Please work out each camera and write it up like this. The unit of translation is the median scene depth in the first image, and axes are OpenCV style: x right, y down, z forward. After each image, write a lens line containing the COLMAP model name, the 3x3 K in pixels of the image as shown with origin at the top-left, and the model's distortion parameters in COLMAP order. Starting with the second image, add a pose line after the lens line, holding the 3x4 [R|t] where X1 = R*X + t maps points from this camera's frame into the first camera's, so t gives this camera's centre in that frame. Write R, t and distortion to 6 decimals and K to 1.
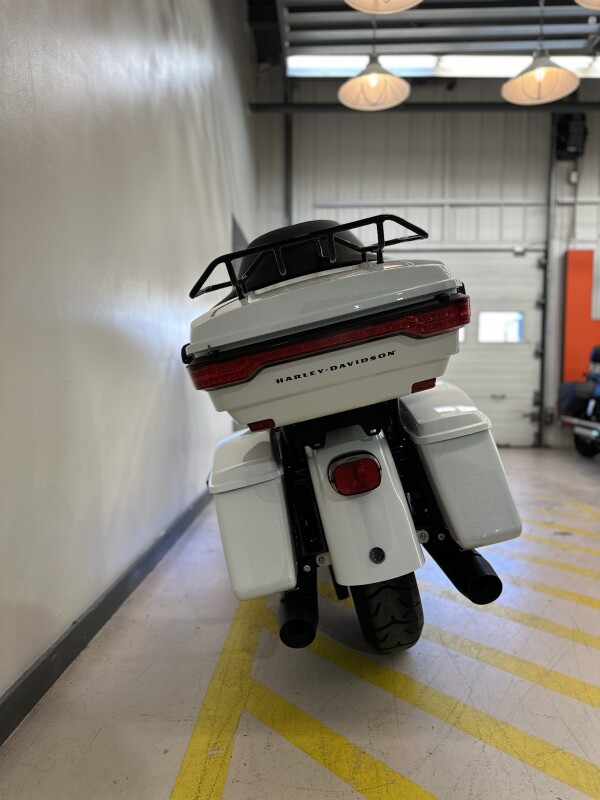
lens RADIAL K [[555.1, 0, 310.7], [0, 555.1, 400.2], [0, 0, 1]] dist [-0.004081, -0.006148]
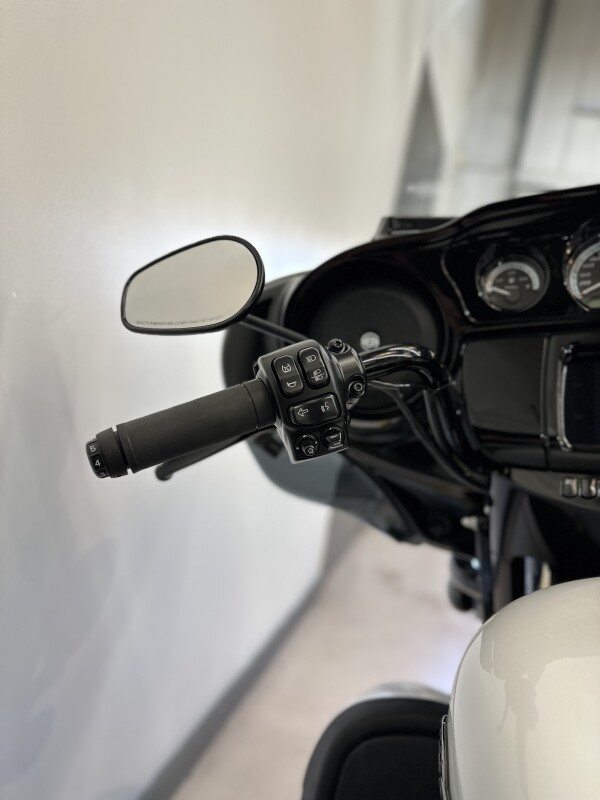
lens RADIAL K [[553.3, 0, 300.0], [0, 553.3, 400.0], [0, 0, 1]] dist [0.005429, -0.003092]
pose [[0.937601, 0.205833, -0.280246, -0.036541], [-0.194907, 0.978556, 0.066635, -0.046963], [0.287952, -0.007855, 0.957613, 0.387045]]
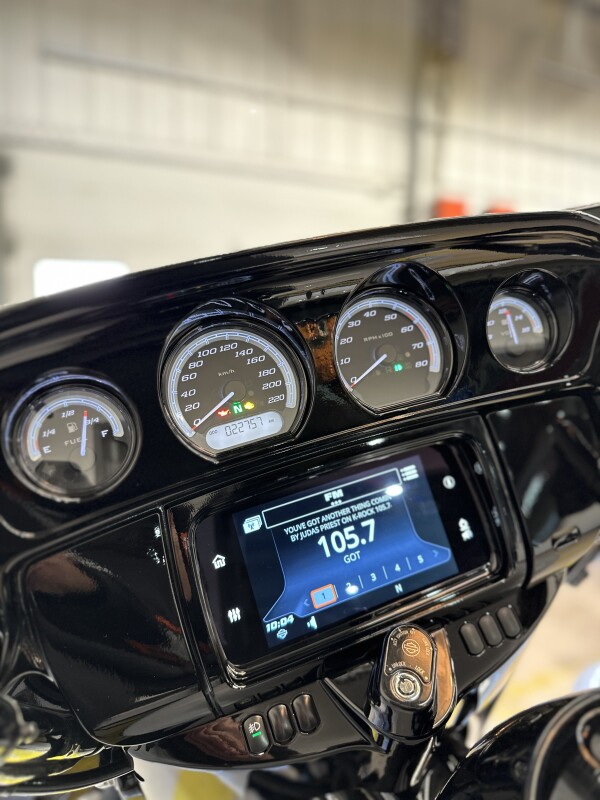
lens RADIAL K [[553.3, 0, 300.0], [0, 553.3, 400.0], [0, 0, 1]] dist [0.005429, -0.003092]
pose [[0.881498, -0.056774, 0.468763, -0.038710], [0.018383, 0.996119, 0.086076, -0.075880], [-0.471830, -0.067259, 0.879120, 0.436848]]
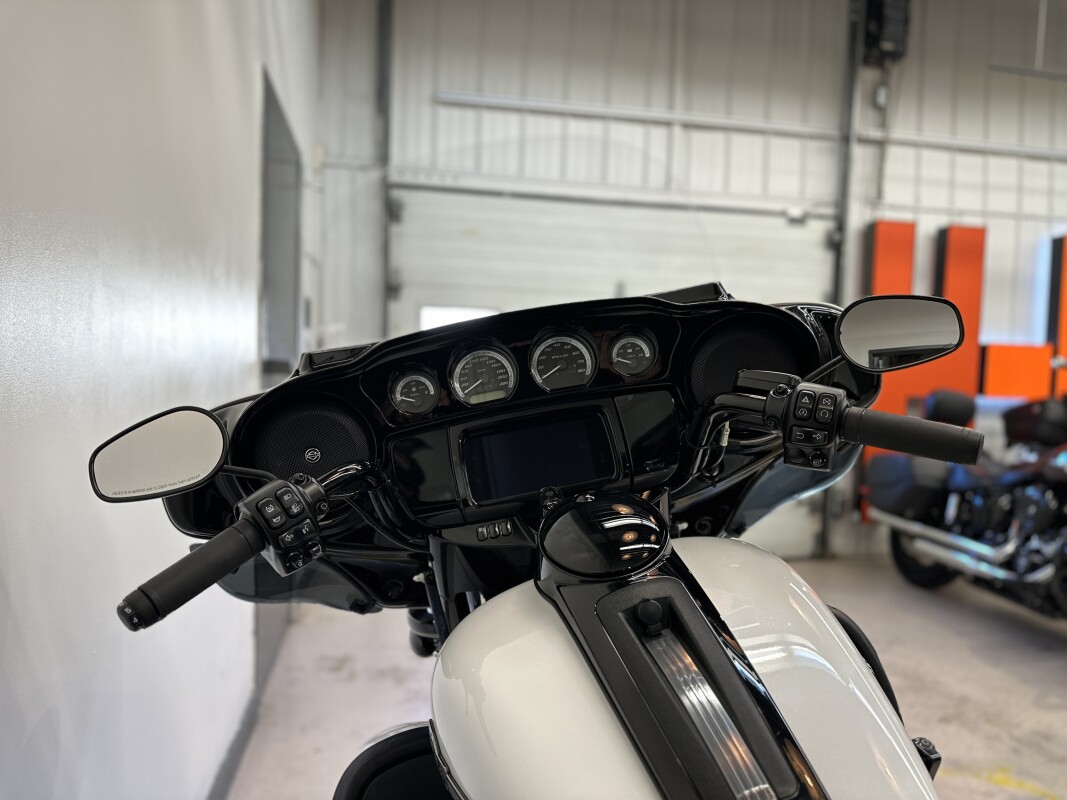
lens RADIAL K [[738.0, 0, 539.0], [0, 738.0, 399.9], [0, 0, 1]] dist [0.005429, -0.003092]
pose [[0.976561, 0.018928, 0.214406, -0.041691], [-0.016135, 0.999761, -0.014765, -0.064229], [-0.214635, 0.010959, 0.976633, 0.317287]]
